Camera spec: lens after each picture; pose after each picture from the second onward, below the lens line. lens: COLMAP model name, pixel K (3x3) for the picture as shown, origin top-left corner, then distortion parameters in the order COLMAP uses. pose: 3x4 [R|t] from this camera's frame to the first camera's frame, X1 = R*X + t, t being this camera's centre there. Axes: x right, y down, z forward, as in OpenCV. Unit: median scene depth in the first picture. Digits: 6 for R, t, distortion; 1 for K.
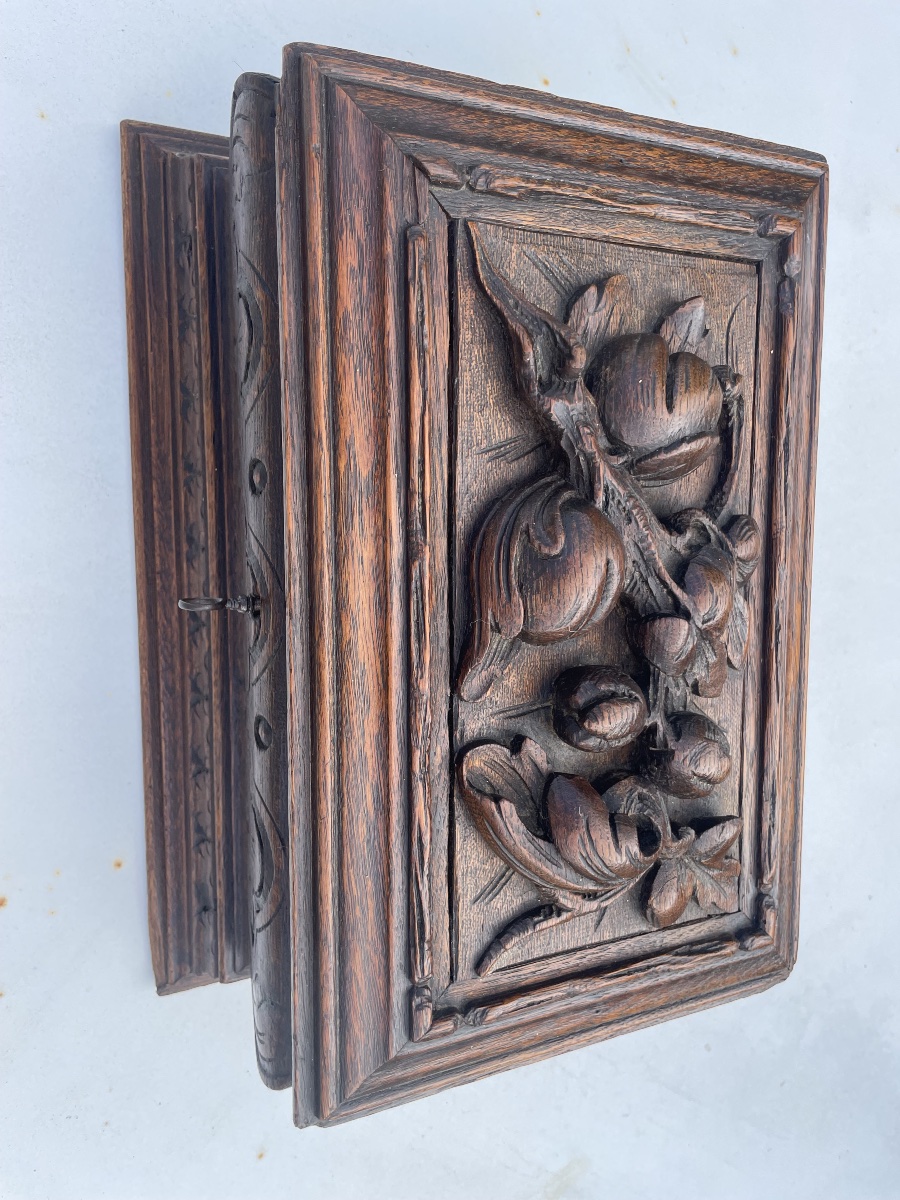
lens RADIAL K [[932.6, 0, 441.2], [0, 932.6, 599.6], [0, 0, 1]] dist [0.050154, -0.100363]
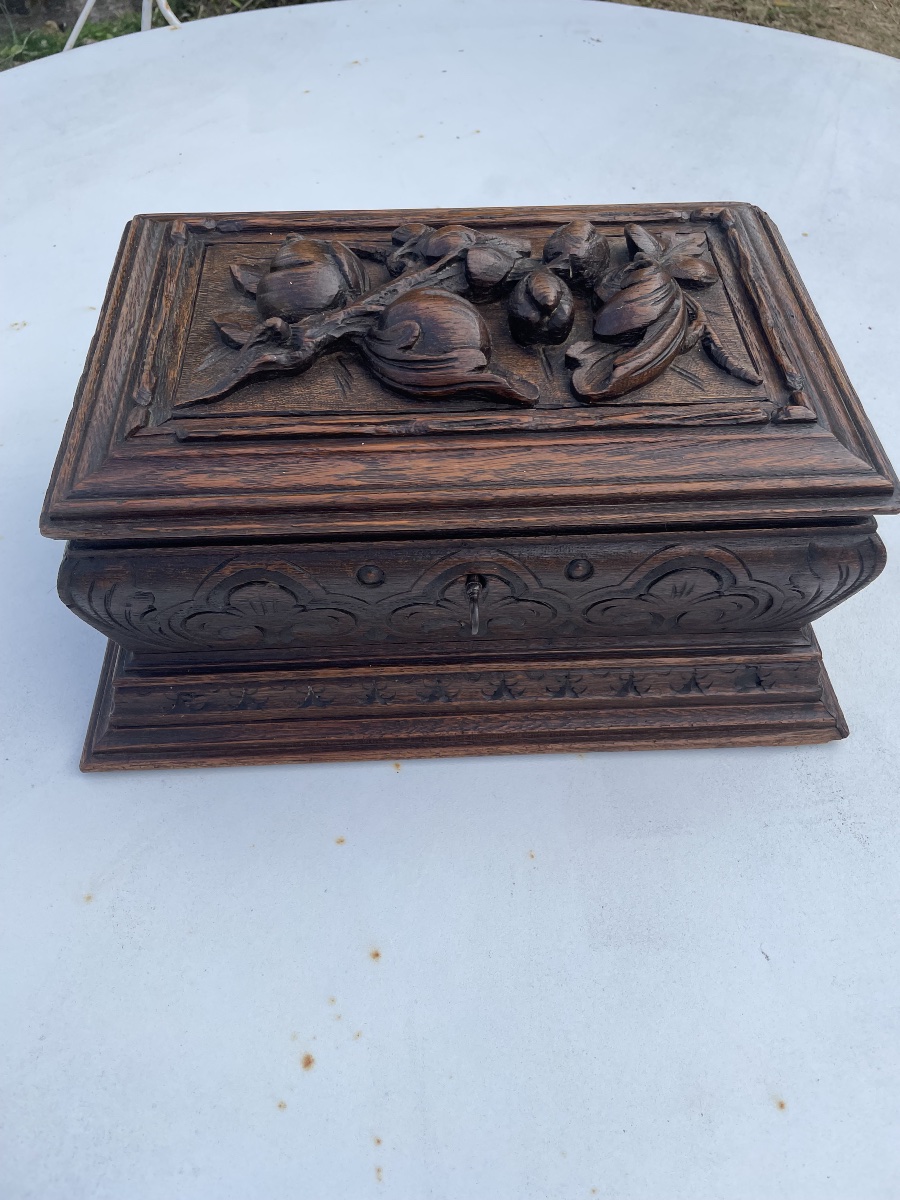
lens RADIAL K [[932.6, 0, 451.9], [0, 932.6, 589.4], [0, 0, 1]] dist [0.050154, -0.100363]
pose [[-0.040257, -0.977974, 0.204809, -0.477533], [0.995915, -0.055853, -0.070944, 0.064803], [0.080821, 0.201116, 0.976228, -0.199950]]
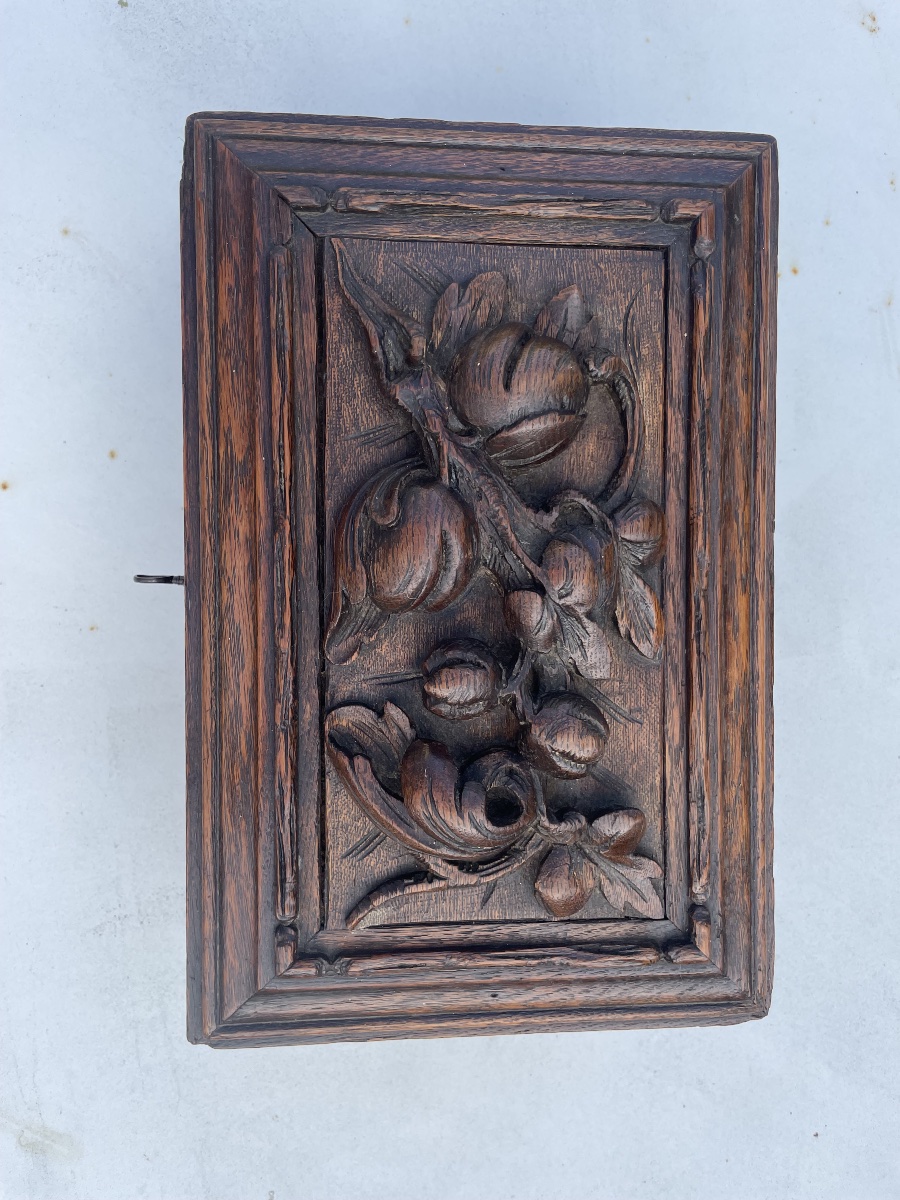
lens RADIAL K [[932.6, 0, 446.3], [0, 932.6, 598.1], [0, 0, 1]] dist [0.050154, -0.100363]
pose [[0.935073, 0.009594, -0.354324, 0.527345], [-0.038471, 0.996475, -0.074545, 0.106008], [0.352360, 0.083336, 0.932147, 0.018671]]
